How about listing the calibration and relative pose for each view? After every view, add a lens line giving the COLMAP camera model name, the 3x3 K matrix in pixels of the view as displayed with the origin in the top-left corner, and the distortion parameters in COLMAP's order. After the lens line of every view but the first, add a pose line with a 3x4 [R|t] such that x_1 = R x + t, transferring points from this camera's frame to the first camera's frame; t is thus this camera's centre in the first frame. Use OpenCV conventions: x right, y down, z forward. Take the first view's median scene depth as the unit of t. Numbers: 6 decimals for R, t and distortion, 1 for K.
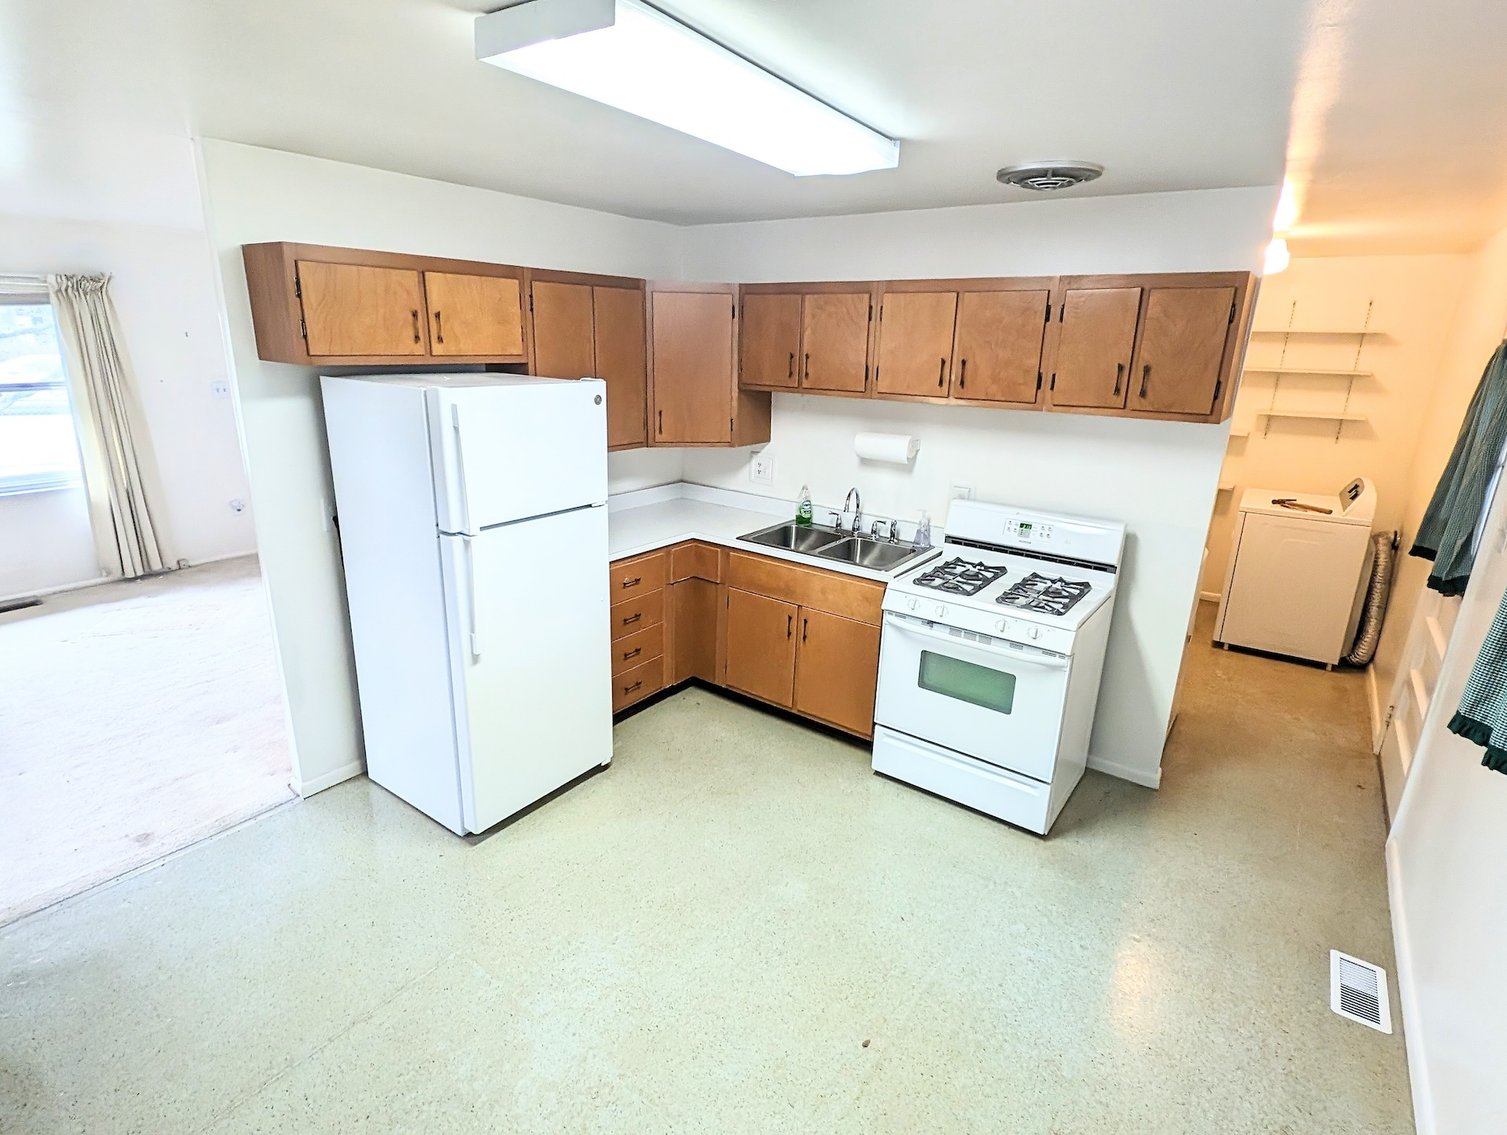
lens RADIAL K [[761.6, 0, 753.5], [0, 761.6, 567.5], [0, 0, 1]] dist [0.001283, -0.008582]
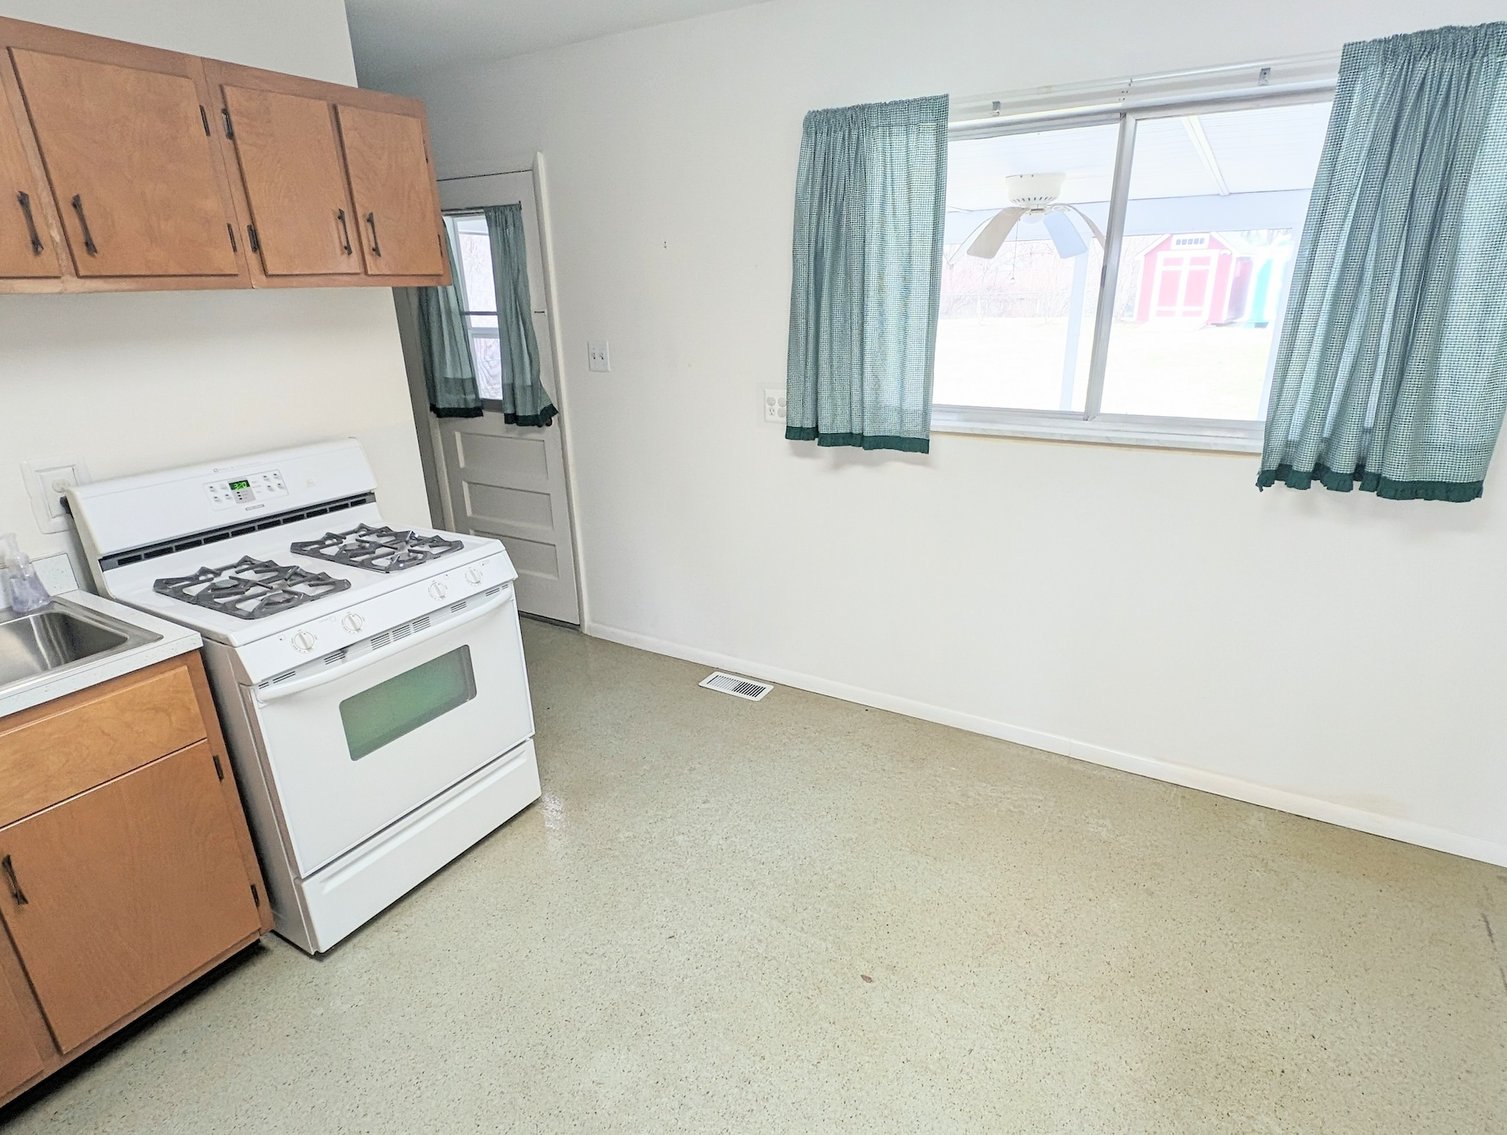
lens RADIAL K [[787.6, 0, 760.1], [0, 787.6, 573.5], [0, 0, 1]] dist [0.004123, -0.009345]
pose [[-0.109211, -0.360991, 0.926153, -0.351904], [0.300574, 0.876116, 0.376931, -0.115383], [-0.947485, 0.319542, 0.012823, 0.652811]]
